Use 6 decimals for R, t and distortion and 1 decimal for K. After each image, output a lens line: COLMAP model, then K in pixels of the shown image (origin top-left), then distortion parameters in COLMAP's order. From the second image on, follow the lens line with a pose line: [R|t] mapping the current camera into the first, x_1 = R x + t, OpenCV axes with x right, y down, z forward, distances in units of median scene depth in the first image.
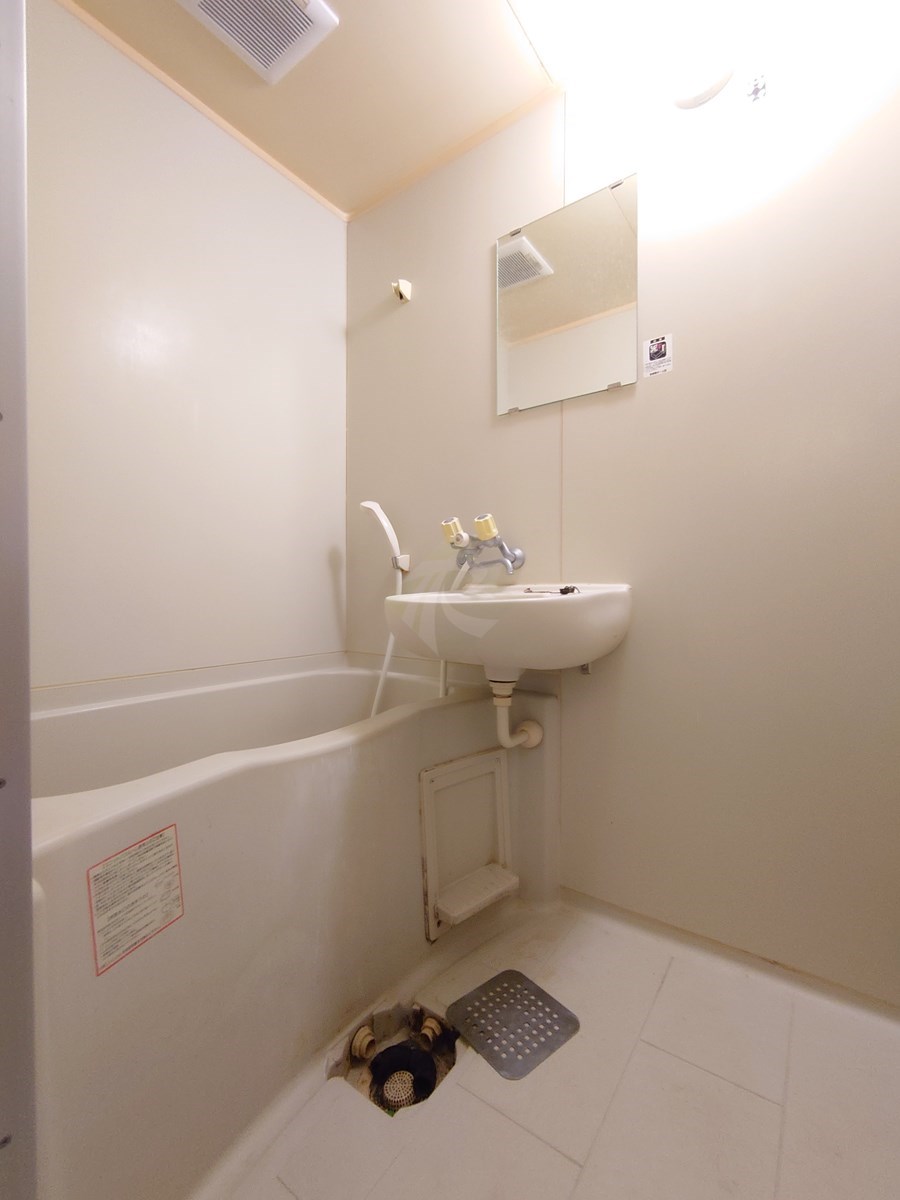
lens RADIAL K [[517.0, 0, 444.5], [0, 517.0, 599.3], [0, 0, 1]] dist [0.001937, -0.003197]
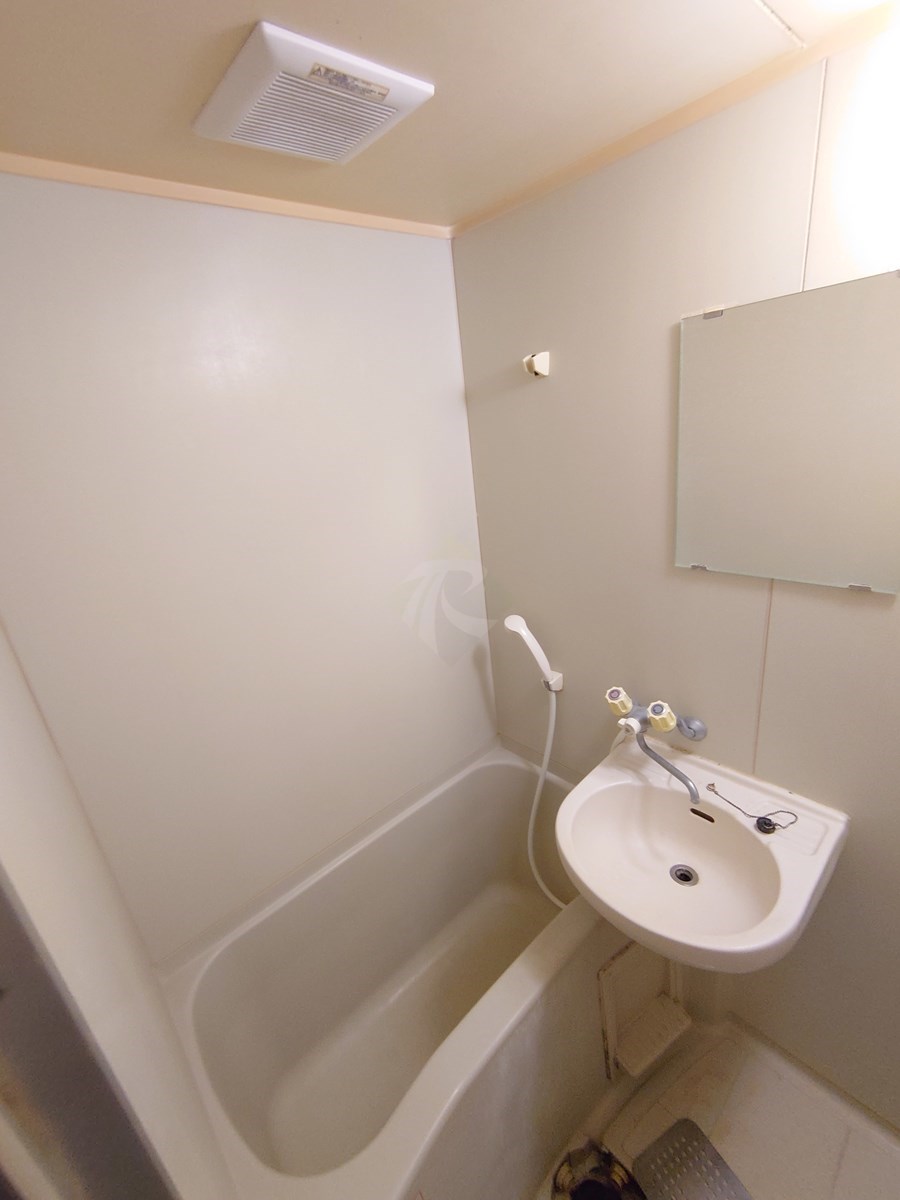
lens RADIAL K [[517.0, 0, 448.5], [0, 517.0, 598.2], [0, 0, 1]] dist [0.001937, -0.003197]
pose [[0.973197, -0.042747, -0.225964, -0.060439], [0.117449, 0.937157, 0.328545, -0.623453], [0.197720, -0.346279, 0.917059, 0.193751]]
